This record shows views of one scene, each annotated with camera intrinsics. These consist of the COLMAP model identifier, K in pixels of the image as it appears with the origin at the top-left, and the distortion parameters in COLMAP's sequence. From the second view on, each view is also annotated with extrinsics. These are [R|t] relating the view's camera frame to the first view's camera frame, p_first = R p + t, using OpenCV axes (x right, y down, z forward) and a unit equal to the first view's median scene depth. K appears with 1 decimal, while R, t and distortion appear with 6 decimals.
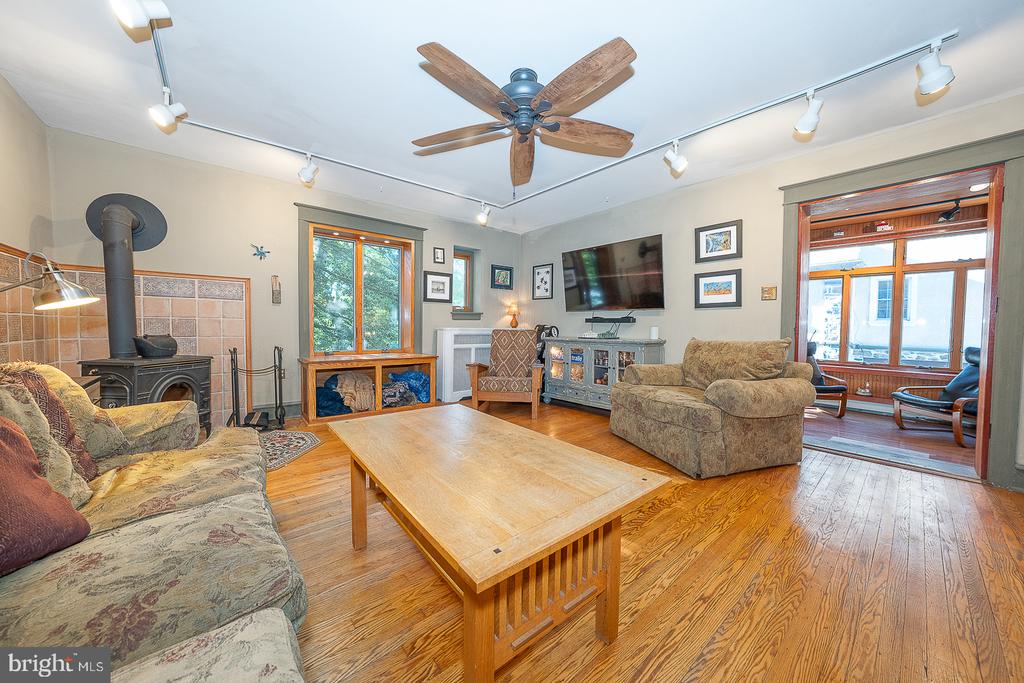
lens RADIAL K [[350.6, 0, 506.5], [0, 350.6, 338.3], [0, 0, 1]] dist [-0.018325, 0.001569]
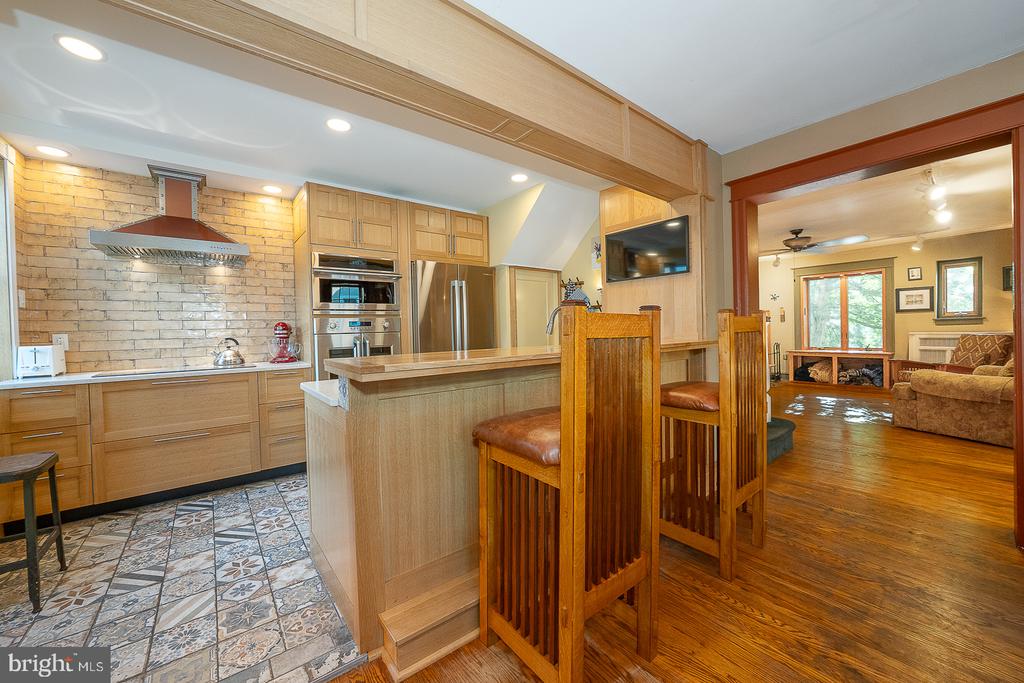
lens RADIAL K [[380.1, 0, 498.1], [0, 380.1, 335.8], [0, 0, 1]] dist [-0.015432, -0.000026]
pose [[-0.031839, -0.002792, -0.999489, 1.284546], [-0.019199, 0.999813, -0.002181, 0.013380], [0.999309, 0.019119, -0.031887, -0.457965]]
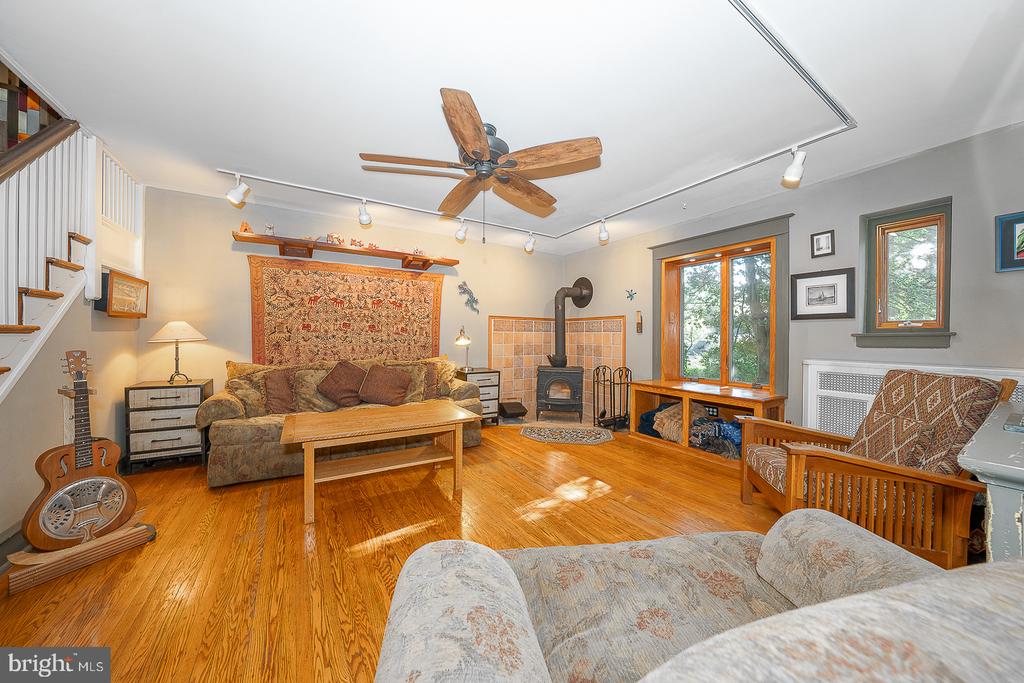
lens RADIAL K [[350.6, 0, 516.3], [0, 350.6, 335.7], [0, 0, 1]] dist [-0.018325, 0.001569]
pose [[-0.117881, -0.018526, -0.992855, 0.532295], [-0.044963, 0.998900, -0.013300, -0.045359], [0.992009, 0.043074, -0.118584, 0.597256]]
